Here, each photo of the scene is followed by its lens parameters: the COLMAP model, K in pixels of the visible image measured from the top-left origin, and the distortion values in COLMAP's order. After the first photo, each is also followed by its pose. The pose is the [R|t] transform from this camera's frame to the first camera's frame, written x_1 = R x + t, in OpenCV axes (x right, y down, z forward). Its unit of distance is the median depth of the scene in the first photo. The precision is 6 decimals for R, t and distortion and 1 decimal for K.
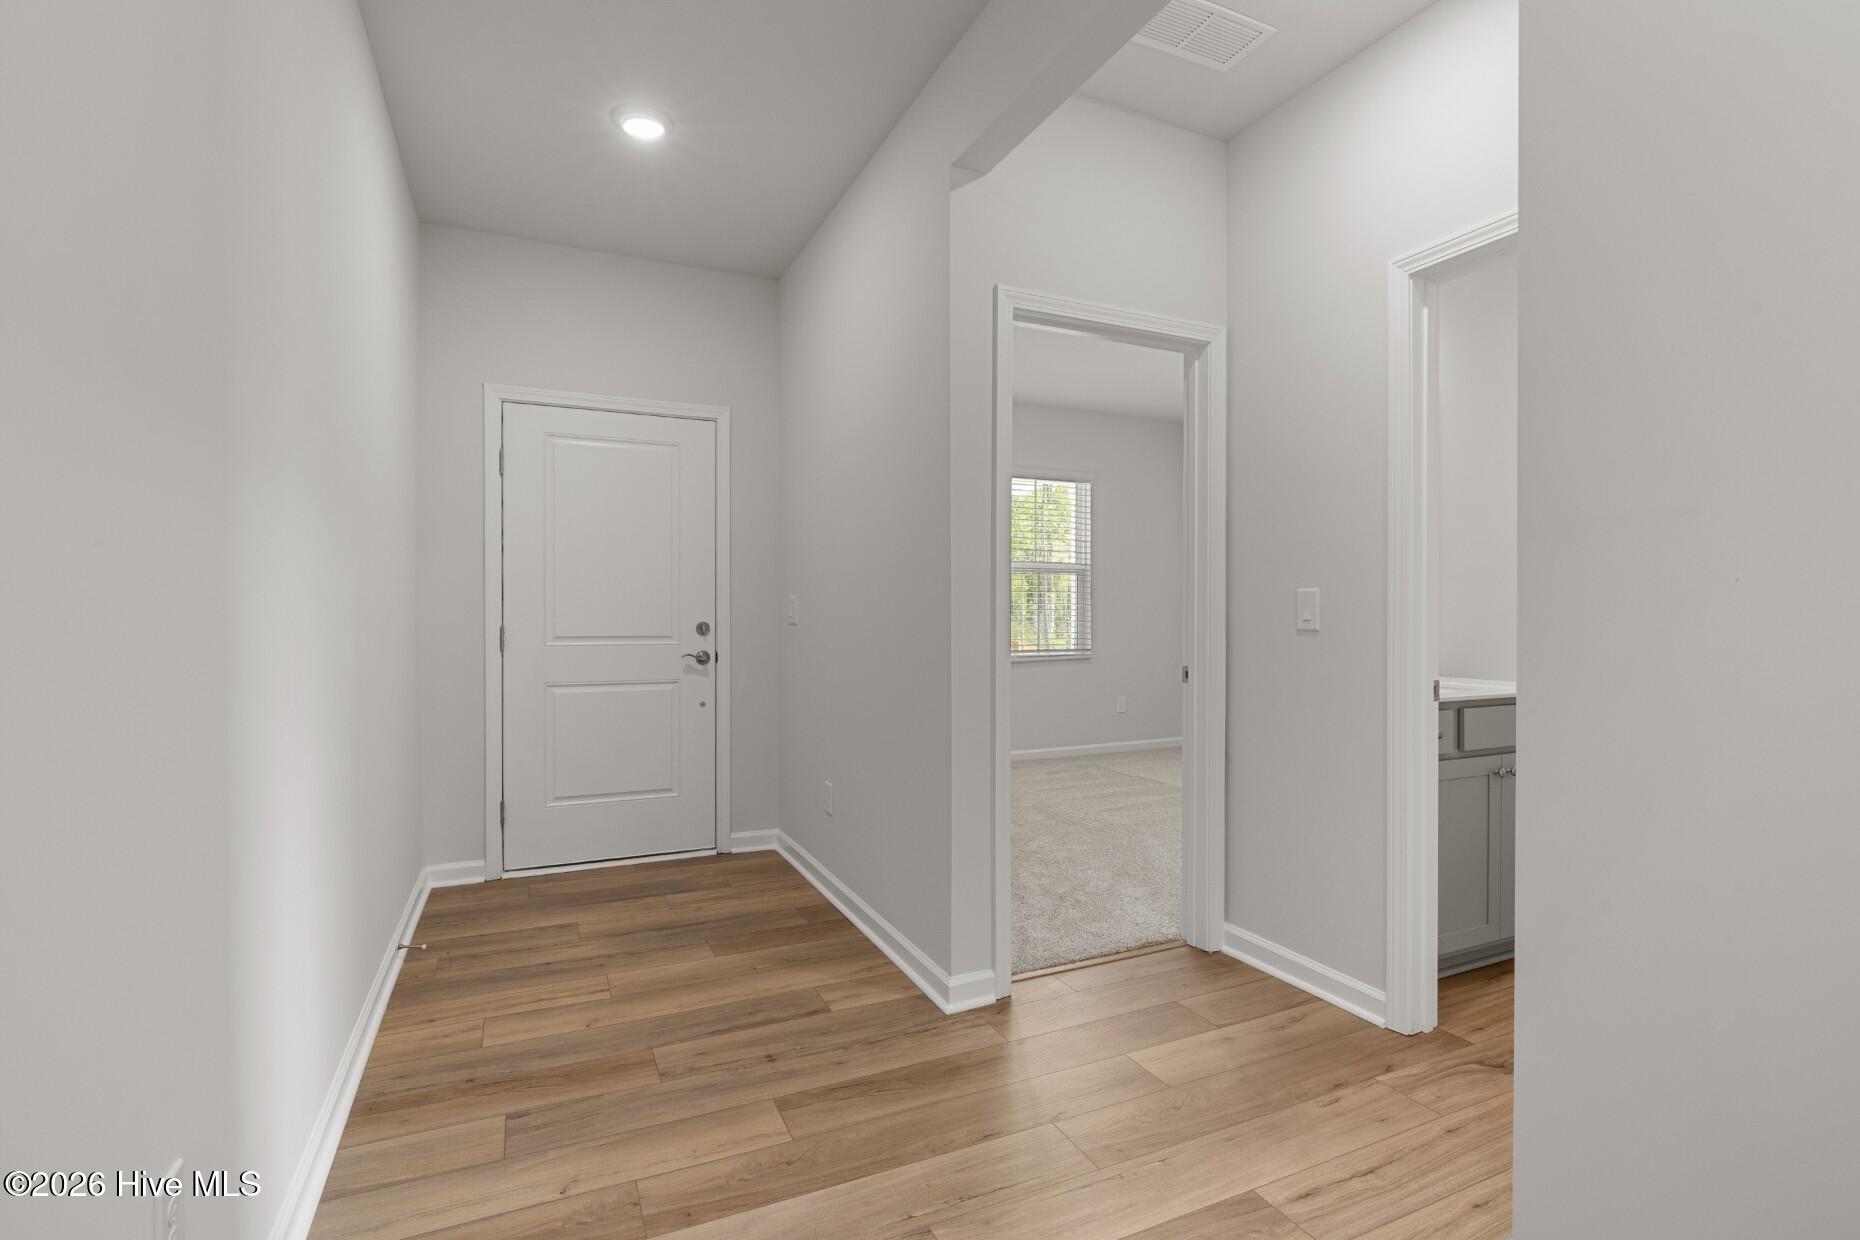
lens RADIAL K [[866.0, 0, 930.0], [0, 866.0, 620.0], [0, 0, 1]] dist [-0.000105, -0.000005]
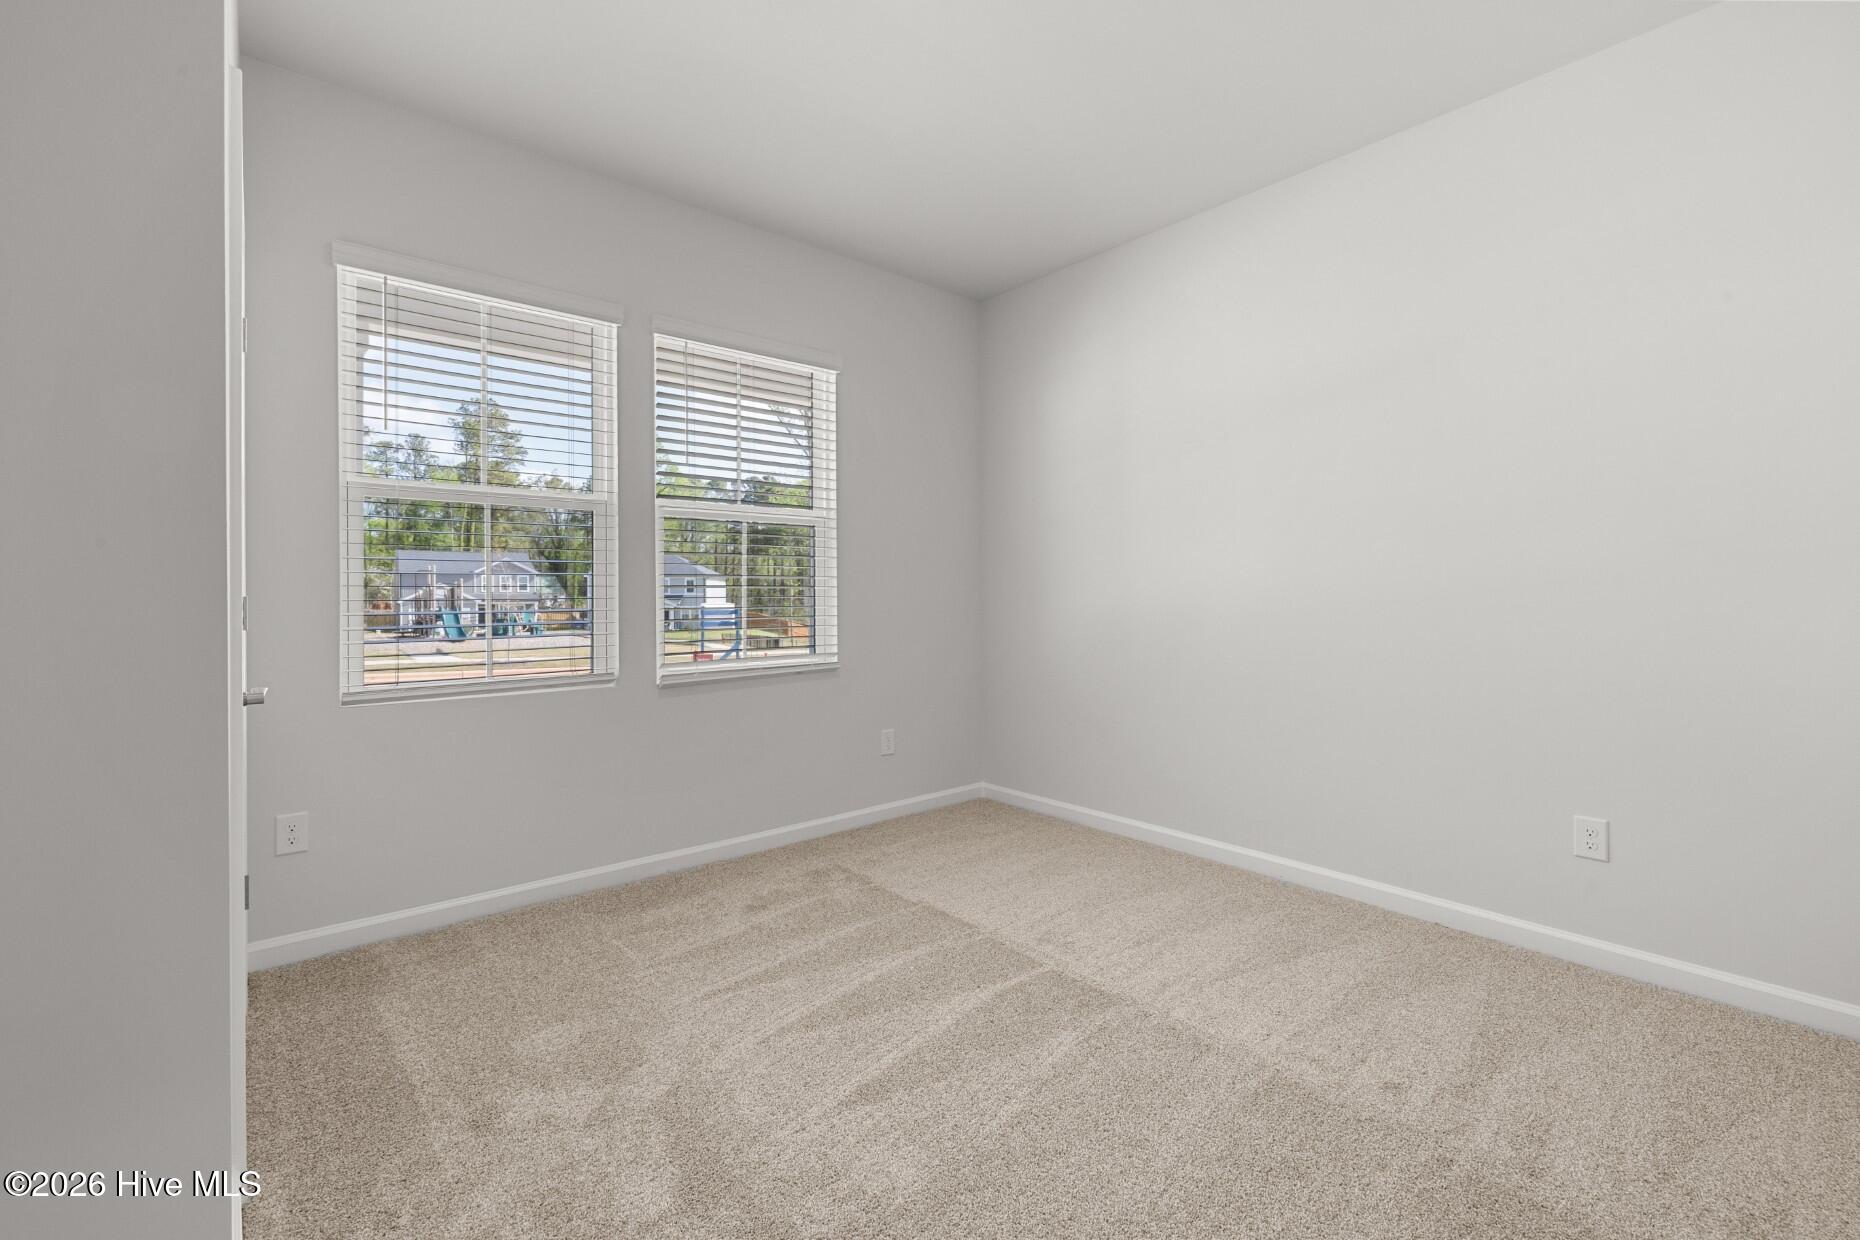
lens RADIAL K [[786.0, 0, 930.0], [0, 786.0, 620.0], [0, 0, 1]] dist [0.001079, 0.000373]
pose [[0.961977, -0.008078, 0.273012, 0.100108], [0.001615, 0.999713, 0.023891, -0.001509], [-0.273127, -0.022541, 0.961714, 0.467142]]
